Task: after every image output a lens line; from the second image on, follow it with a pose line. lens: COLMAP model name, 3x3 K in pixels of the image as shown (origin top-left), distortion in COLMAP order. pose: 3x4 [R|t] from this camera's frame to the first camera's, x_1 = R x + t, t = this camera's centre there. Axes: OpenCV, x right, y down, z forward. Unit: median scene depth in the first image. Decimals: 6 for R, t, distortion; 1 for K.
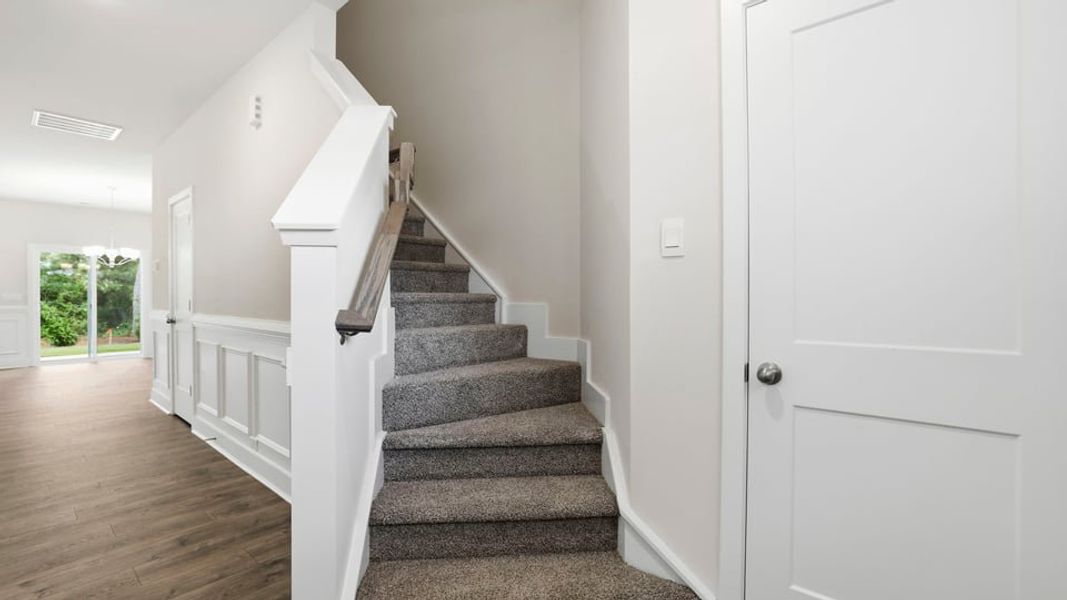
lens RADIAL K [[471.3, 0, 532.2], [0, 471.3, 300.5], [0, 0, 1]] dist [-0.030232, 0.002853]
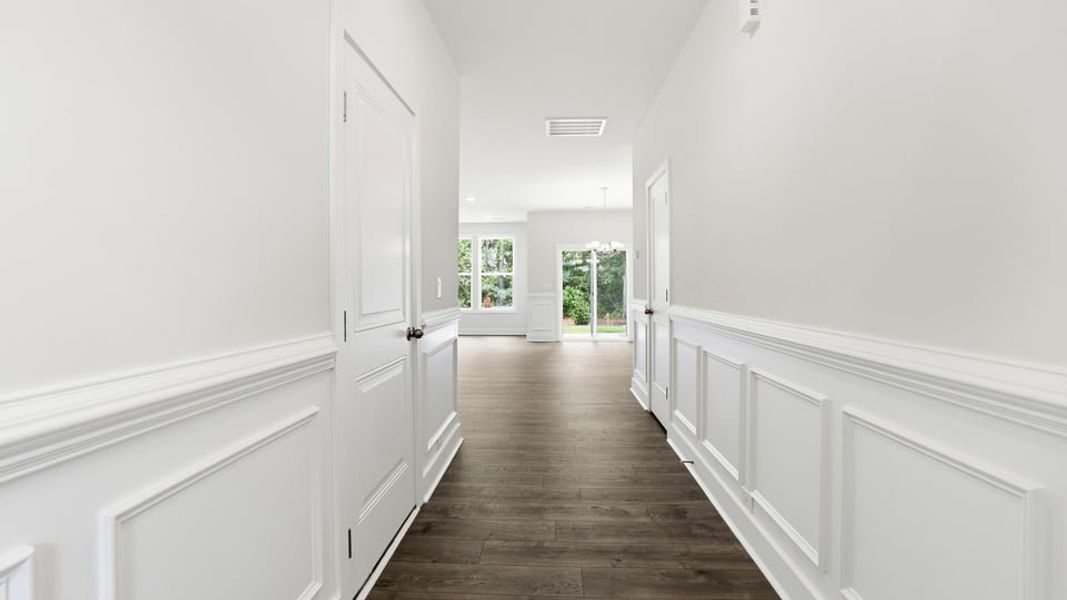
lens RADIAL K [[471.3, 0, 537.0], [0, 471.3, 294.0], [0, 0, 1]] dist [-0.030232, 0.002853]
pose [[0.623846, 0.006957, -0.781516, -0.186069], [0.000363, 0.999958, 0.009192, 0.000311], [0.781547, -0.006018, 0.623817, 0.240670]]
